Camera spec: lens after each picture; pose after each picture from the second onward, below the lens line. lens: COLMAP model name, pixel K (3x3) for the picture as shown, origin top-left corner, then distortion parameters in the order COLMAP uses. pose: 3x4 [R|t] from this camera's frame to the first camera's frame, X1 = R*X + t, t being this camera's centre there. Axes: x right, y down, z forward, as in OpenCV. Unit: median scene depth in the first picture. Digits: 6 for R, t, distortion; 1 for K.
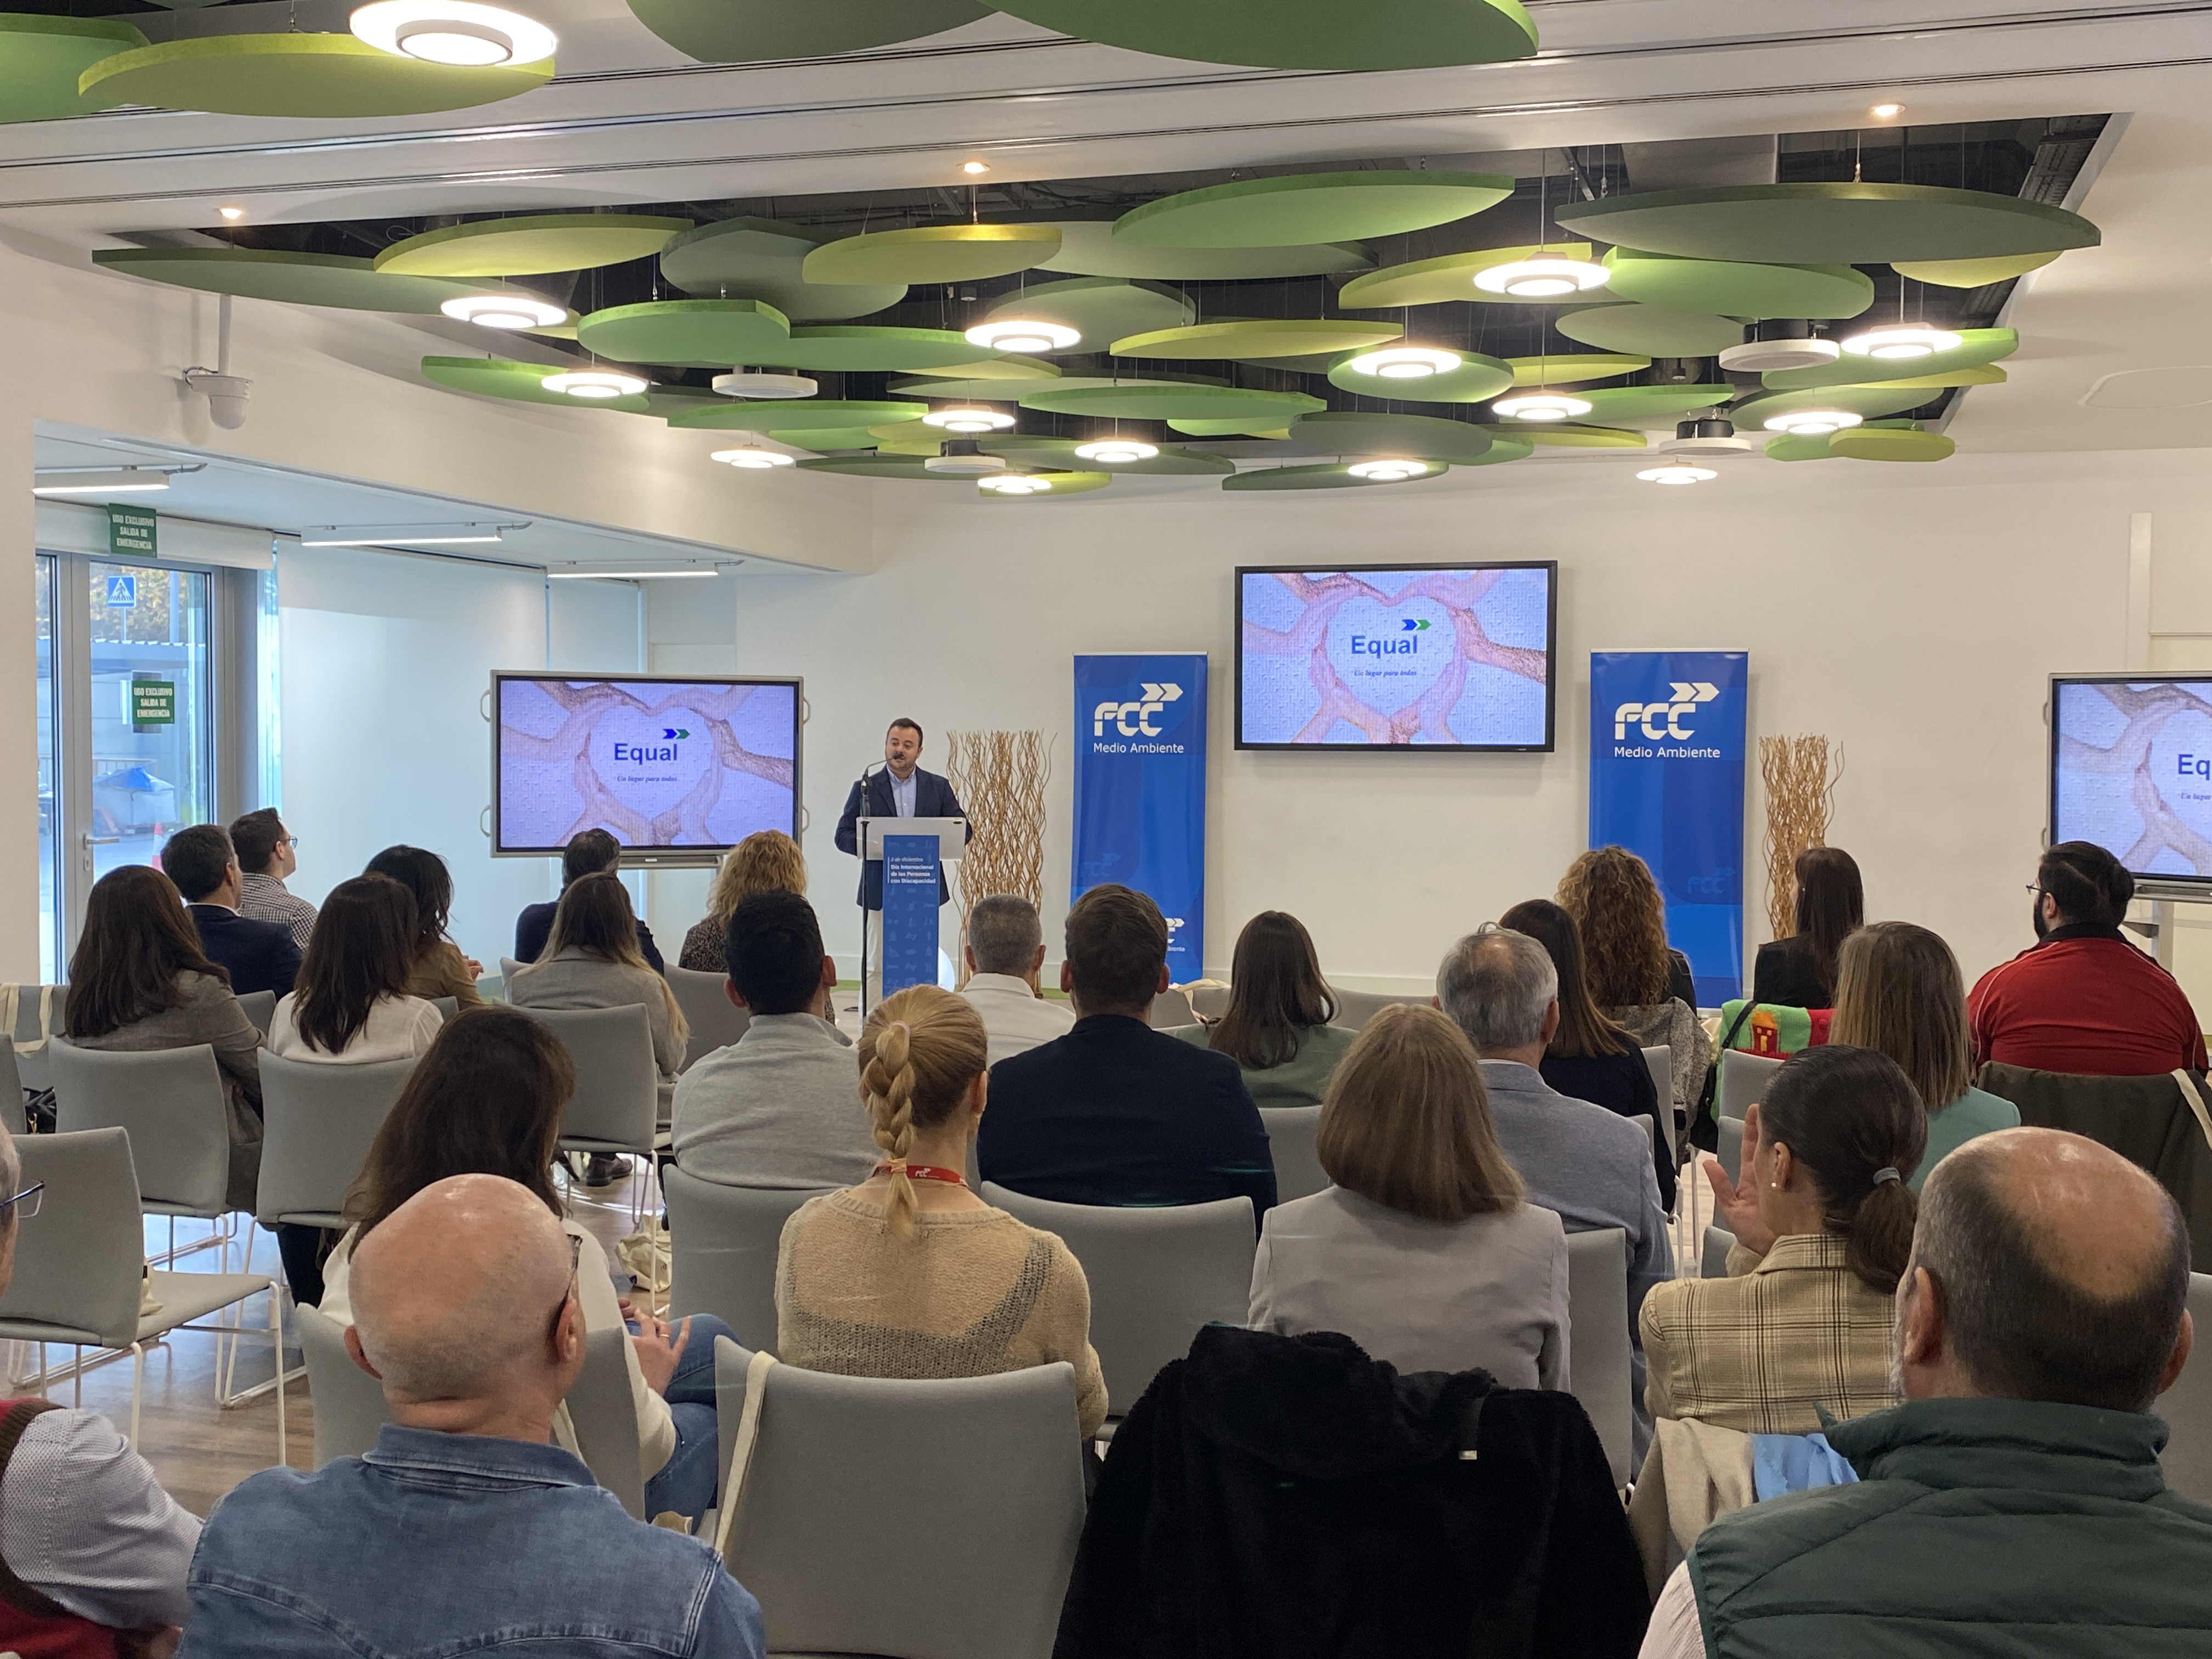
lens RADIAL K [[2229.9, 0, 1113.7], [0, 2229.9, 771.4], [0, 0, 1]] dist [0.036179, 0.000000]
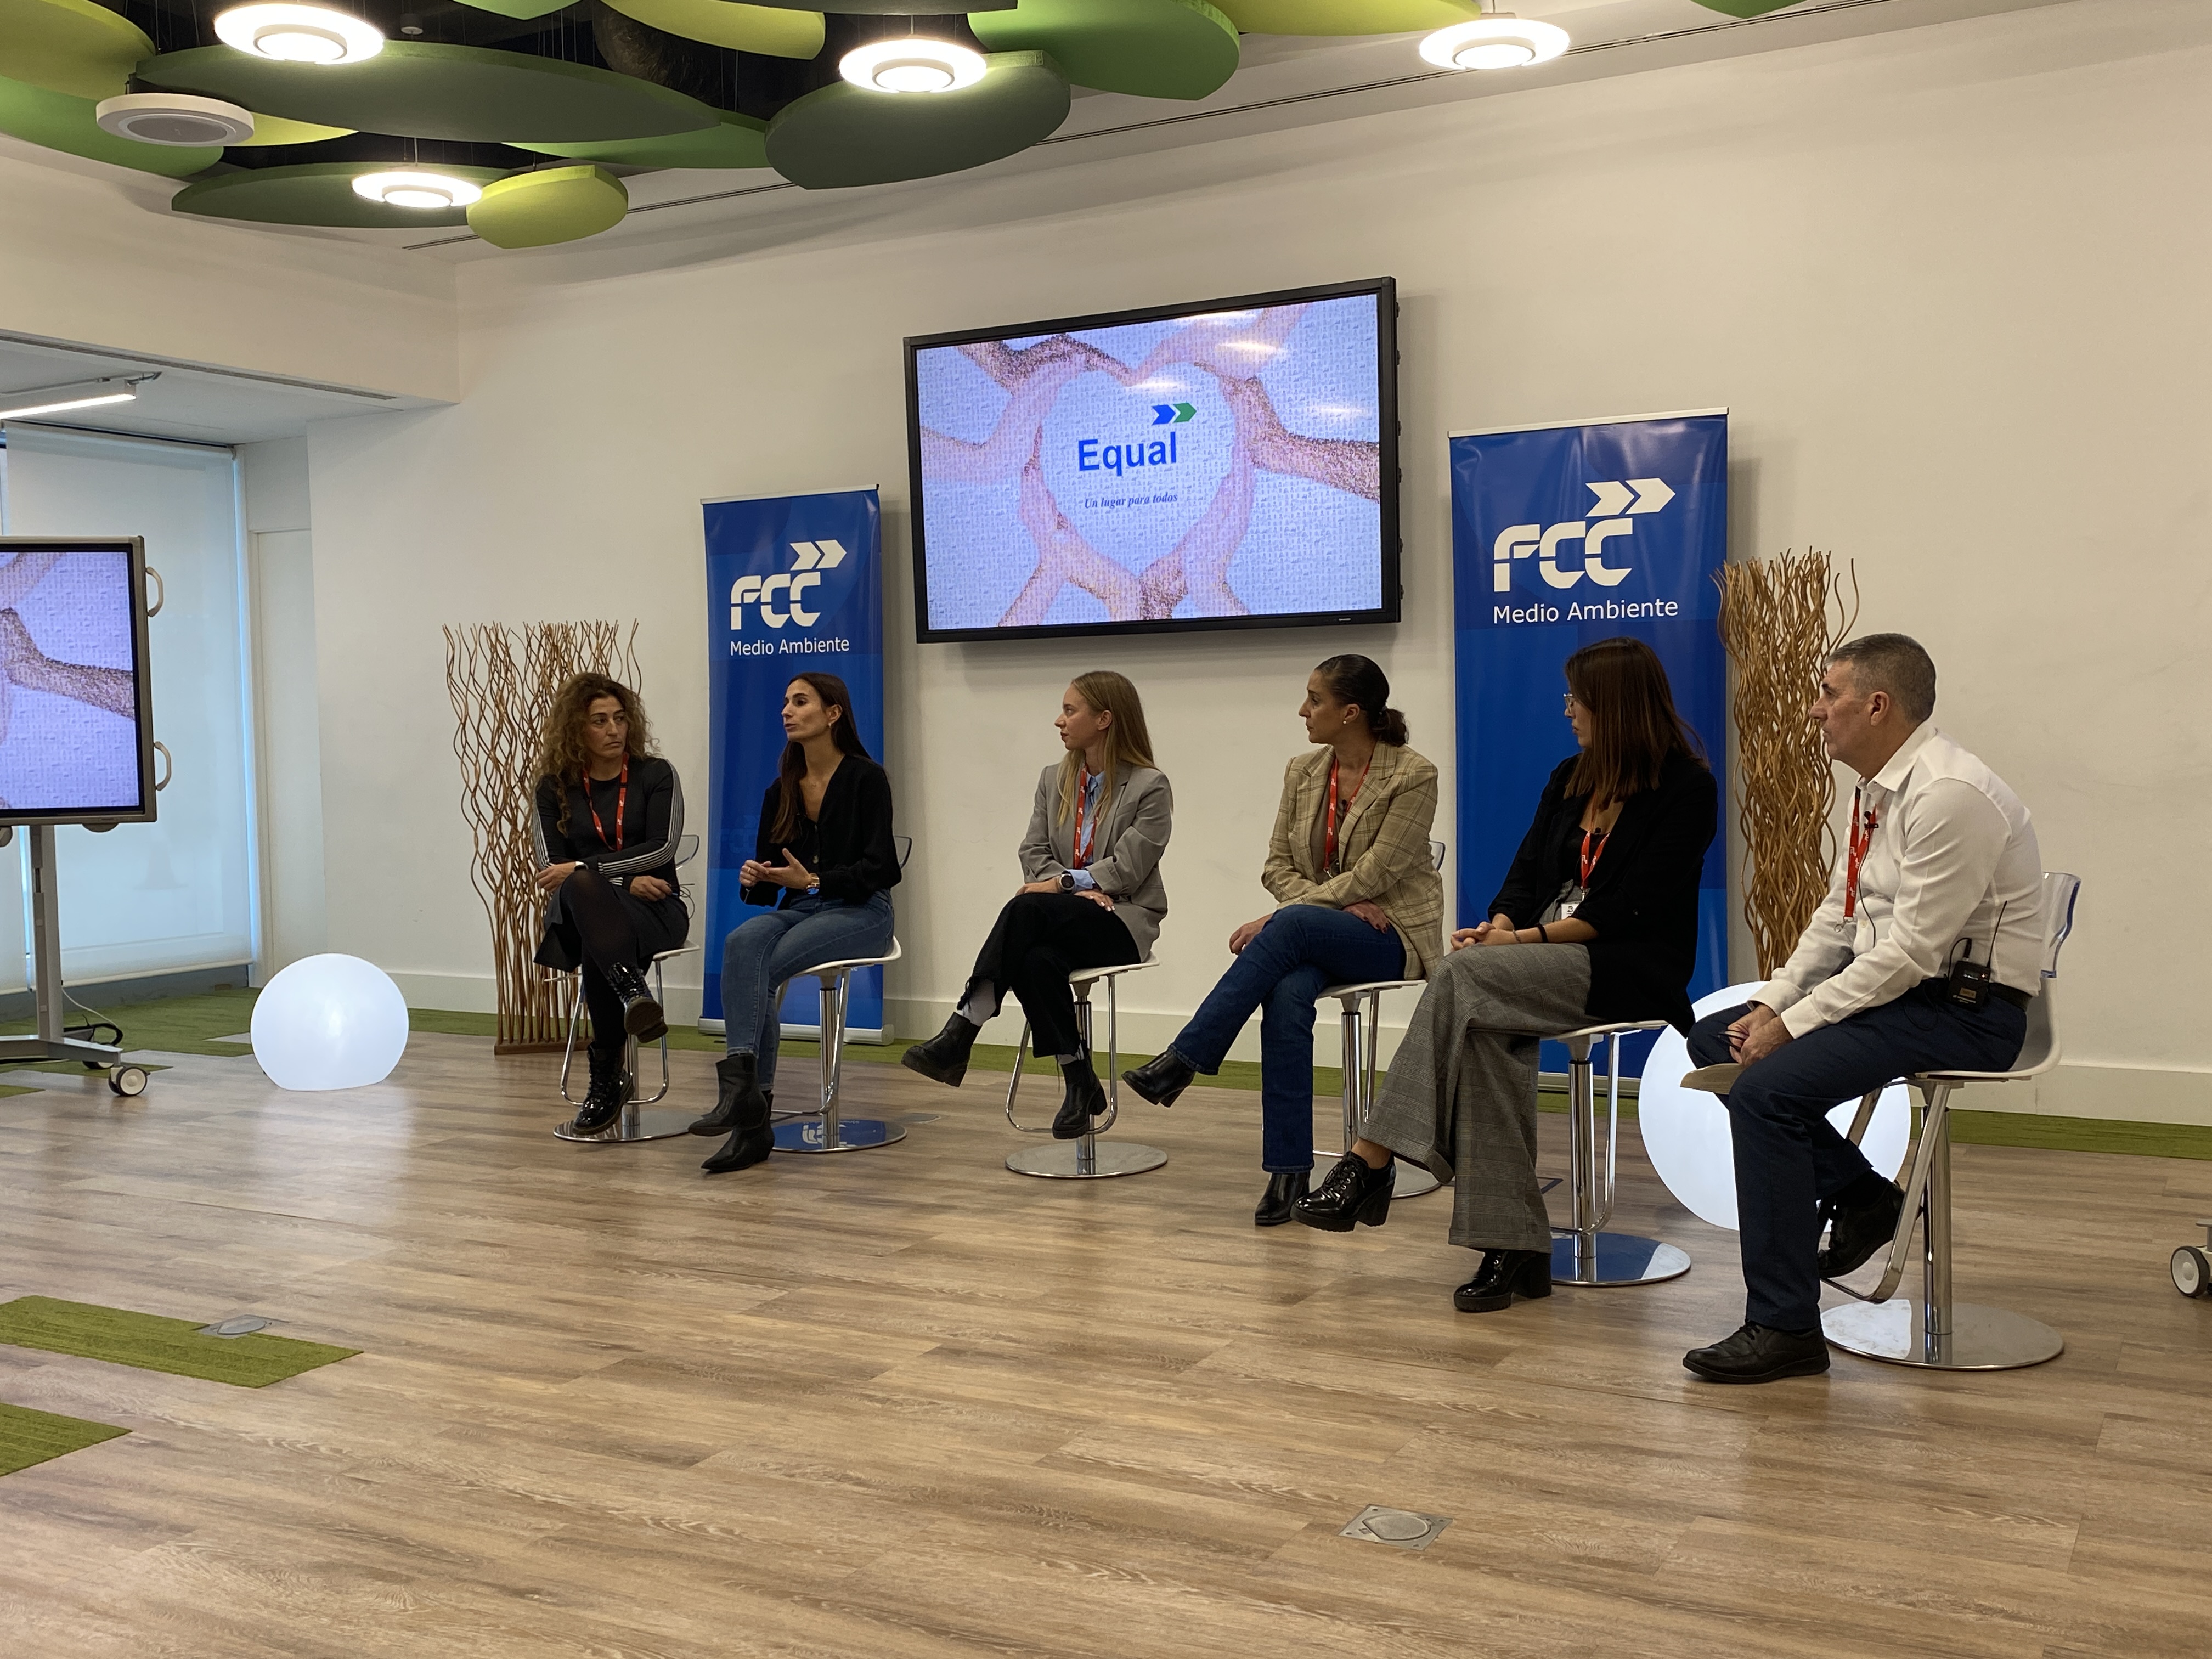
lens RADIAL K [[2122.6, 0, 1135.1], [0, 2122.6, 812.7], [0, 0, 1]] dist [0.055594, 0.000000]
pose [[0.976024, -0.017259, -0.216977, 0.252088], [0.023571, 0.999370, 0.026537, 0.024391], [0.216382, -0.031015, 0.975816, 0.465071]]
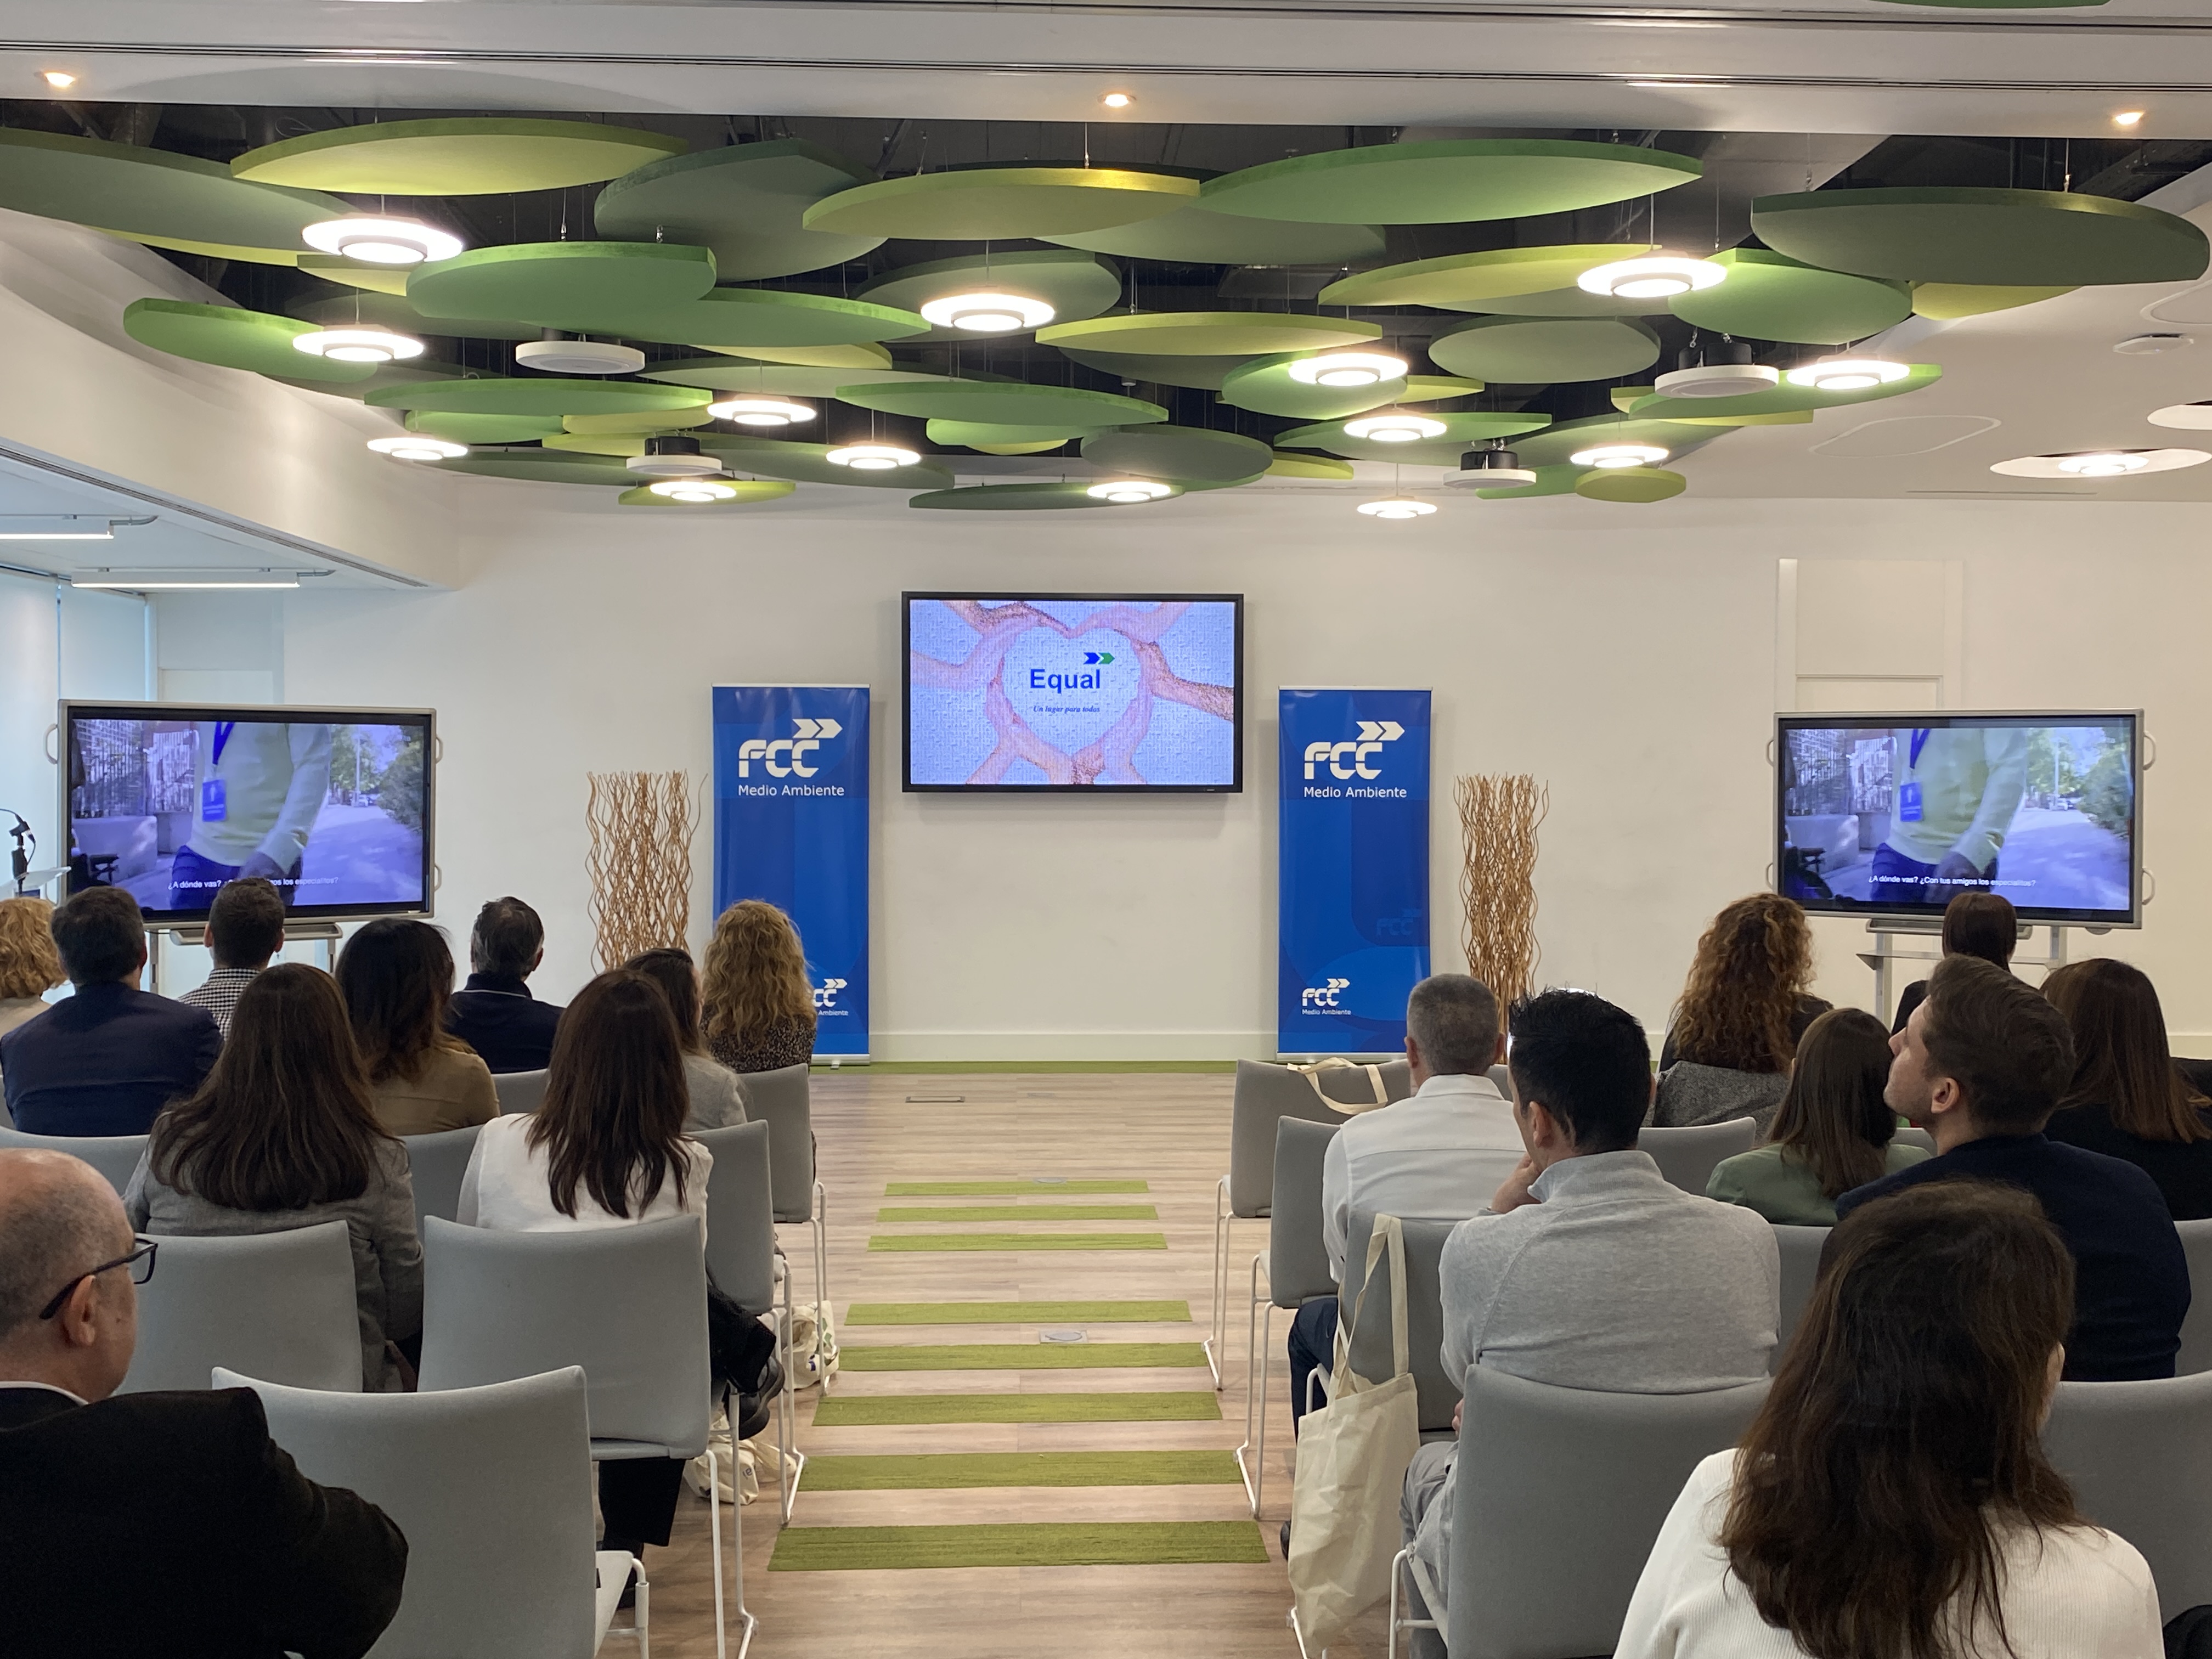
lens RADIAL K [[2229.9, 0, 1105.3], [0, 2229.9, 817.5], [0, 0, 1]] dist [0.036179, 0.000000]
pose [[0.944770, -0.009626, 0.327593, -0.176821], [0.008418, 0.999952, 0.005105, -0.003322], [-0.327626, -0.002066, 0.944805, 0.110361]]
